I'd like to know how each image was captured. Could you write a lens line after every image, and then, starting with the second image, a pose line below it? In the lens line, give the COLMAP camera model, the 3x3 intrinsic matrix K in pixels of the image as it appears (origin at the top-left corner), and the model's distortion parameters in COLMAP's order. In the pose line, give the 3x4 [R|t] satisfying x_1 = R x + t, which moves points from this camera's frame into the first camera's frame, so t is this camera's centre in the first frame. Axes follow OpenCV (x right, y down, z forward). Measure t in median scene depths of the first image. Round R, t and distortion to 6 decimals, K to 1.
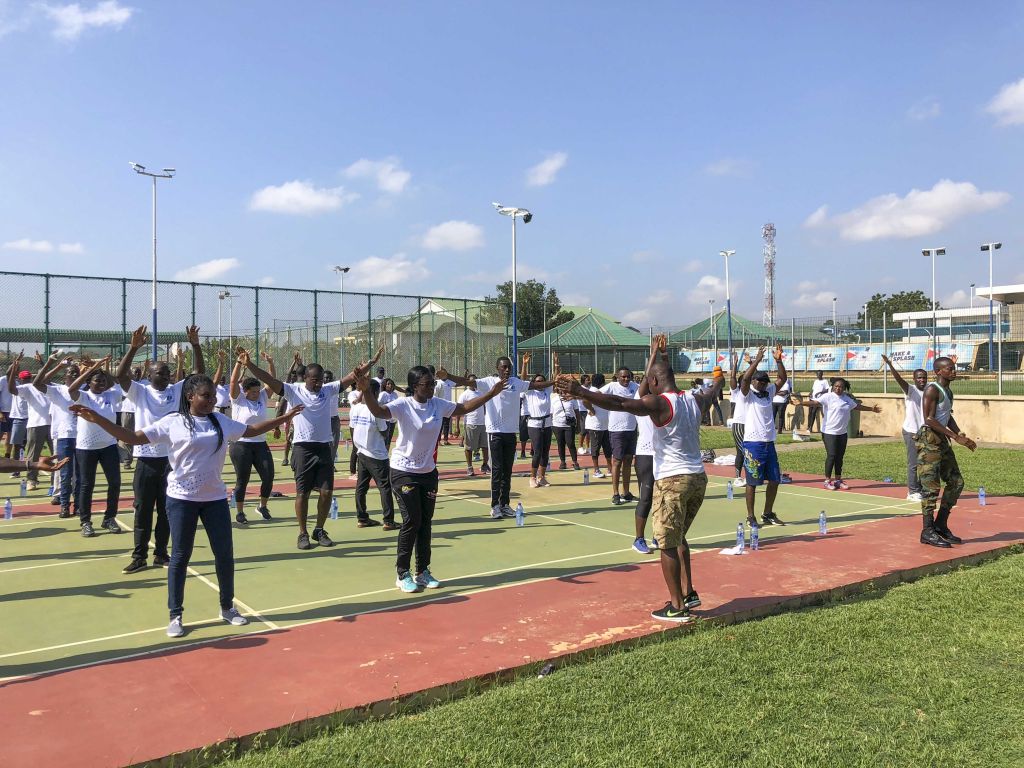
lens RADIAL K [[841.1, 0, 523.8], [0, 841.1, 378.2], [0, 0, 1]] dist [0.005698, 0.001848]
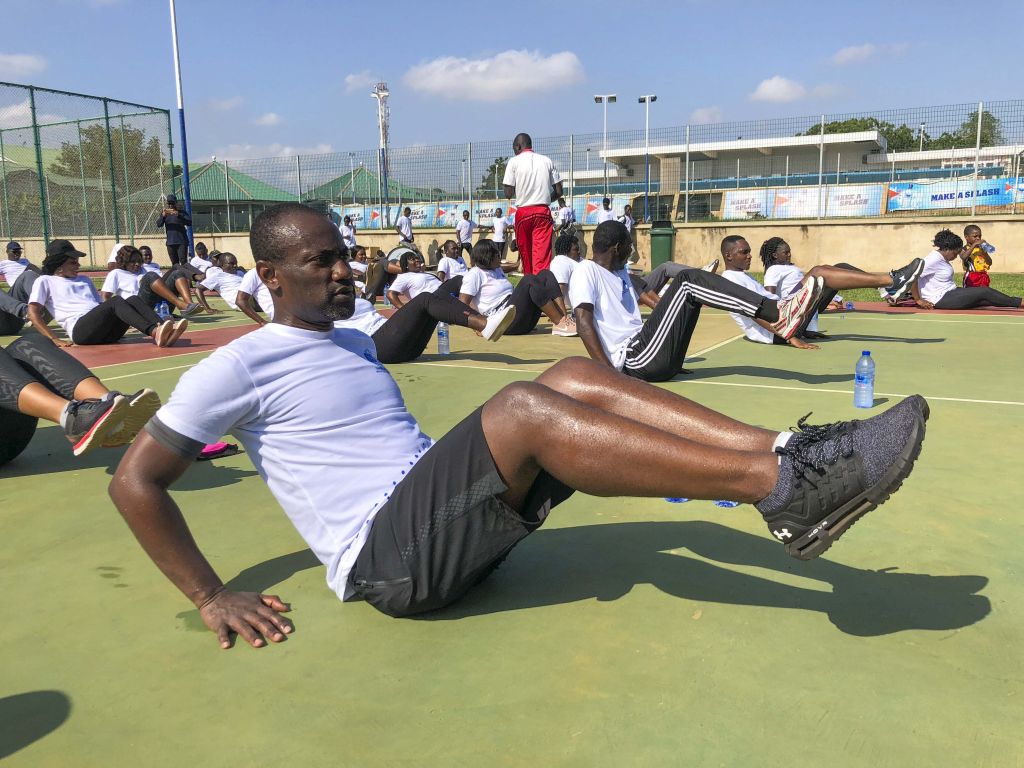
lens RADIAL K [[832.2, 0, 512.0], [0, 832.2, 384.0], [0, 0, 1]] dist [0.018912, 0.003754]
pose [[0.900123, -0.080531, 0.428129, -0.049051], [0.011338, 0.986763, 0.161773, 0.017648], [-0.435489, -0.140761, 0.889121, 0.125975]]
